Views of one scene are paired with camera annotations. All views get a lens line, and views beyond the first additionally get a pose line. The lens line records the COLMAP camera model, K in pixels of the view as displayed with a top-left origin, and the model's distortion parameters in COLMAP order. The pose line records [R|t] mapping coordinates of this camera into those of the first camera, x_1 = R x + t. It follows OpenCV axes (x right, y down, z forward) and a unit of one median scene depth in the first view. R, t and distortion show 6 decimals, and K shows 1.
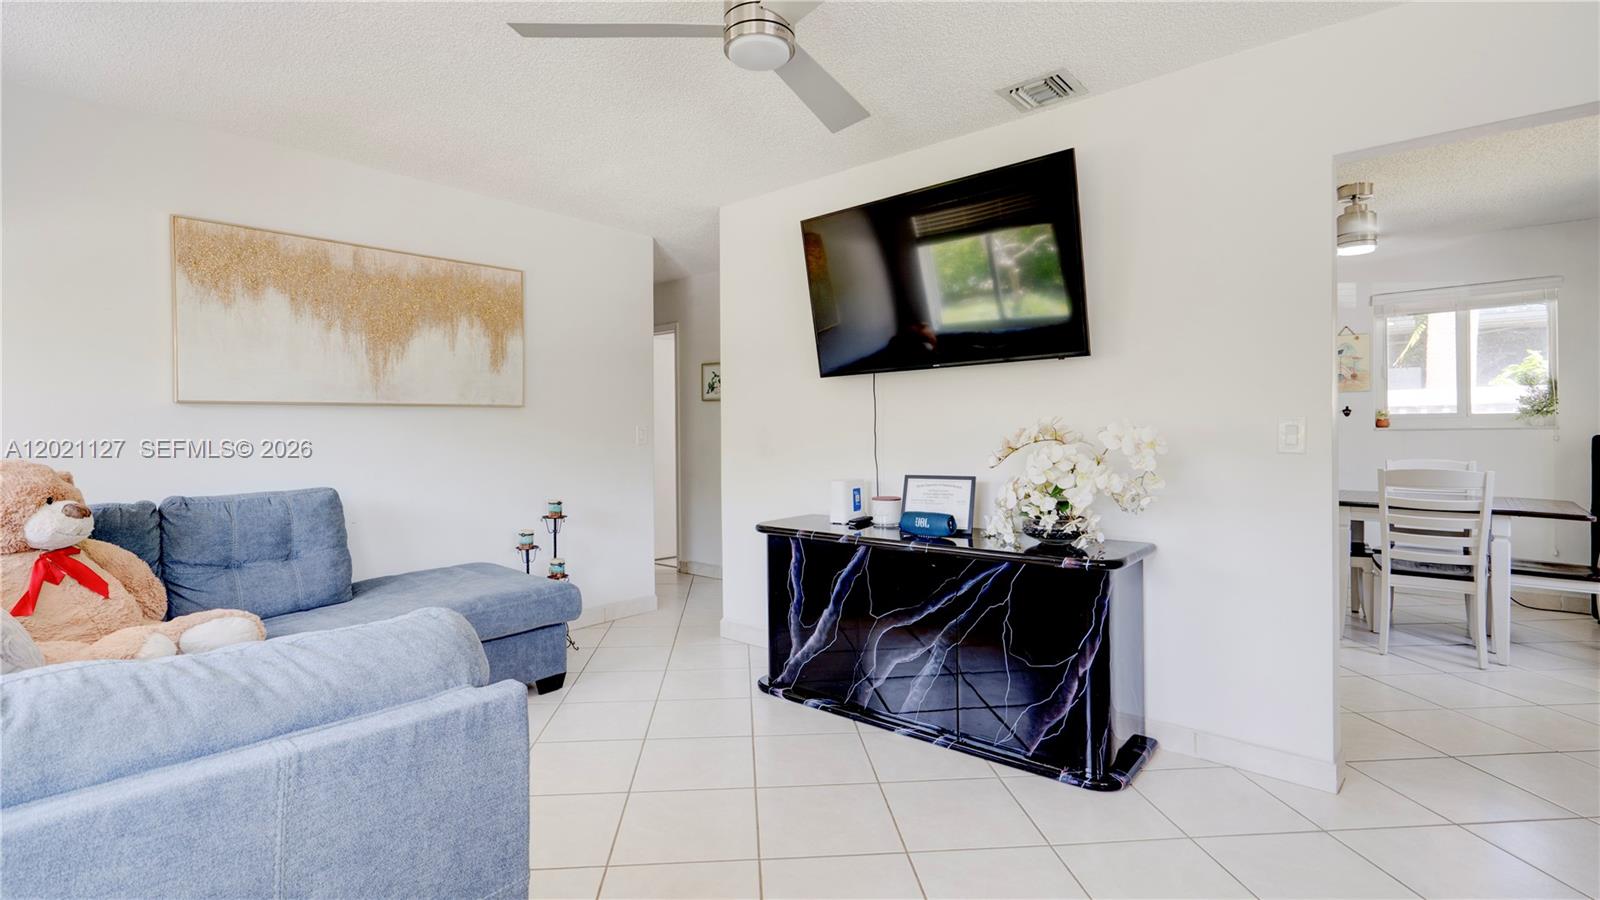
lens RADIAL K [[742.6, 0, 800.0], [0, 742.6, 450.0], [0, 0, 1]] dist [-0.000469, 0.000006]
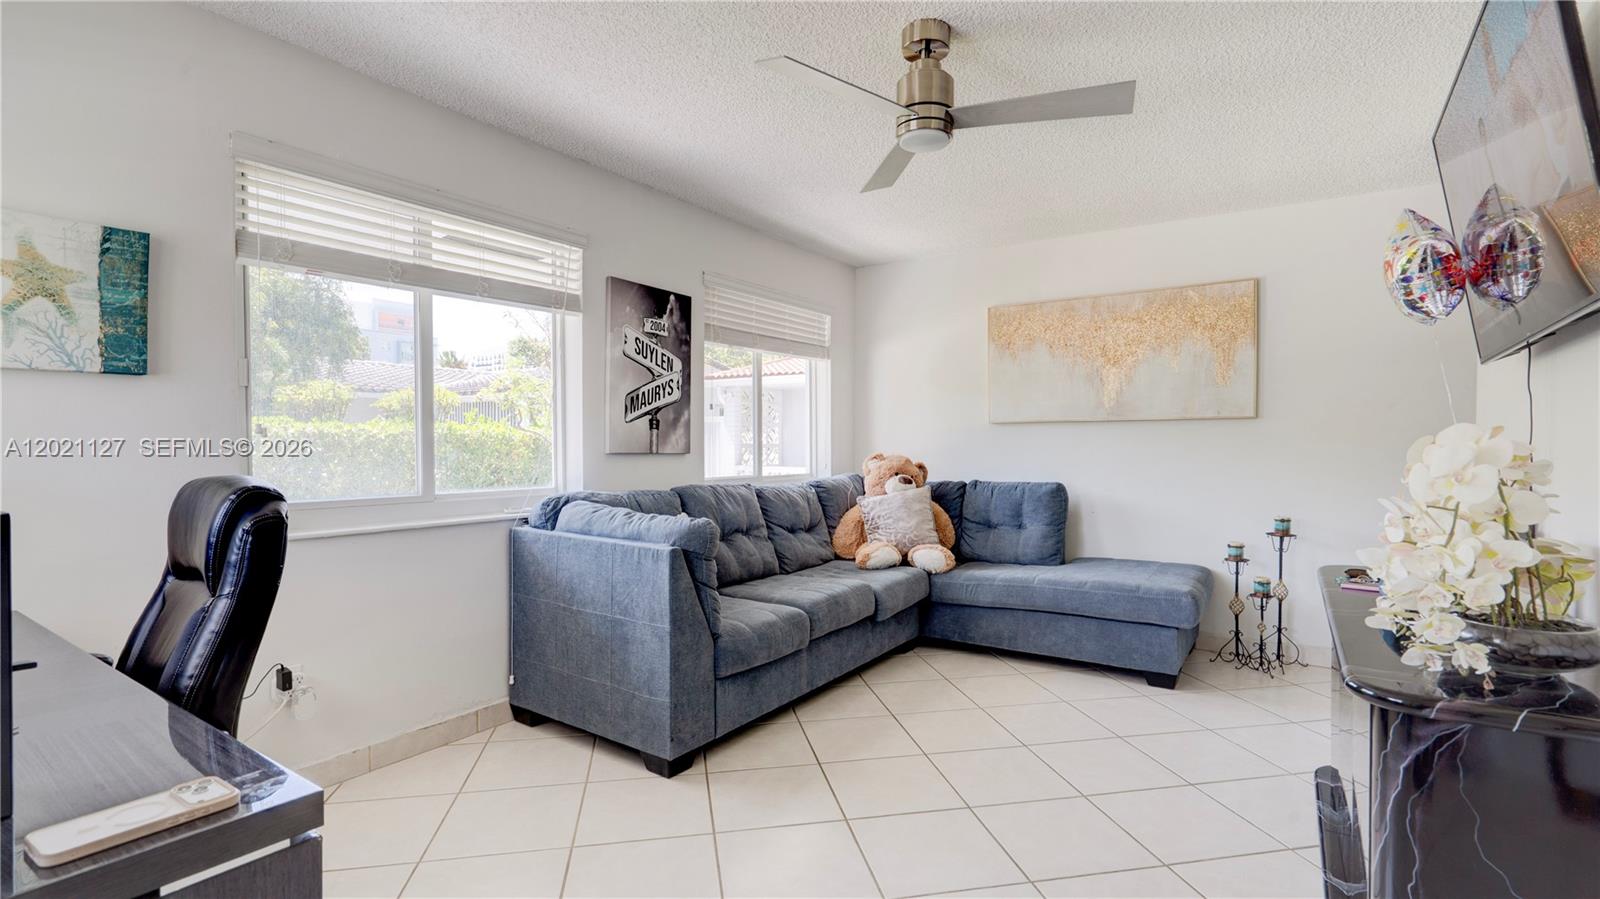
lens RADIAL K [[742.6, 0, 800.0], [0, 742.6, 449.5], [0, 0, 1]] dist [-0.000469, 0.000006]
pose [[0.120641, 0.016040, -0.992567, 0.691762], [-0.036185, 0.999276, 0.011751, -0.008694], [0.992036, 0.034499, 0.121134, 0.378323]]
